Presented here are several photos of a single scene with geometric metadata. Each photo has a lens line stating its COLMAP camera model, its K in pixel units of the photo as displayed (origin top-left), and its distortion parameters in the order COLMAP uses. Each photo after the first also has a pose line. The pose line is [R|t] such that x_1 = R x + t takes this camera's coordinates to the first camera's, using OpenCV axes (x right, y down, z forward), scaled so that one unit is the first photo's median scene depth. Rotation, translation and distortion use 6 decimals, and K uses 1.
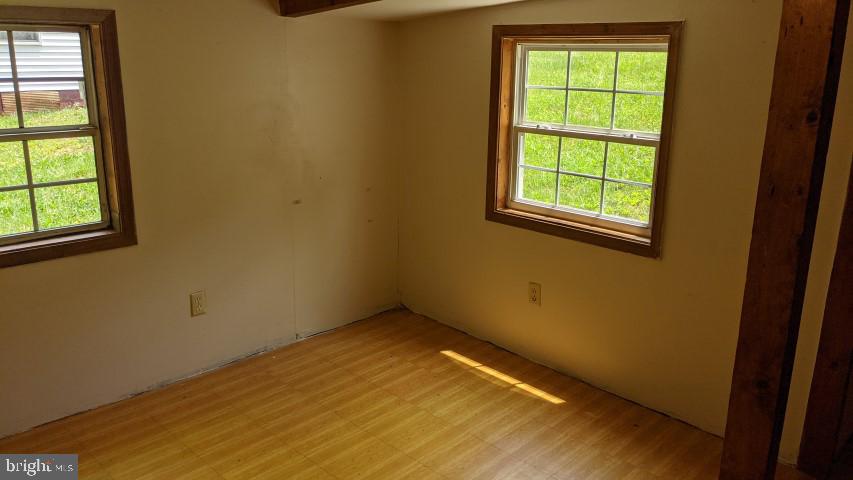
lens RADIAL K [[682.4, 0, 434.0], [0, 682.4, 238.7], [0, 0, 1]] dist [0.015430, -0.034877]
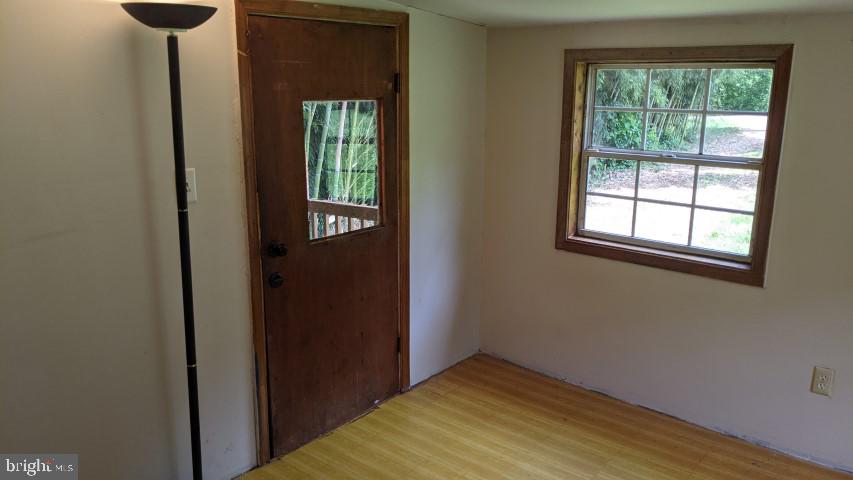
lens RADIAL K [[682.4, 0, 431.1], [0, 682.4, 240.7], [0, 0, 1]] dist [0.015430, -0.034877]
pose [[0.068469, 0.213192, -0.974608, 0.147253], [-0.259056, 0.947191, 0.188995, -0.037438], [0.963432, 0.239538, 0.120082, 0.141184]]
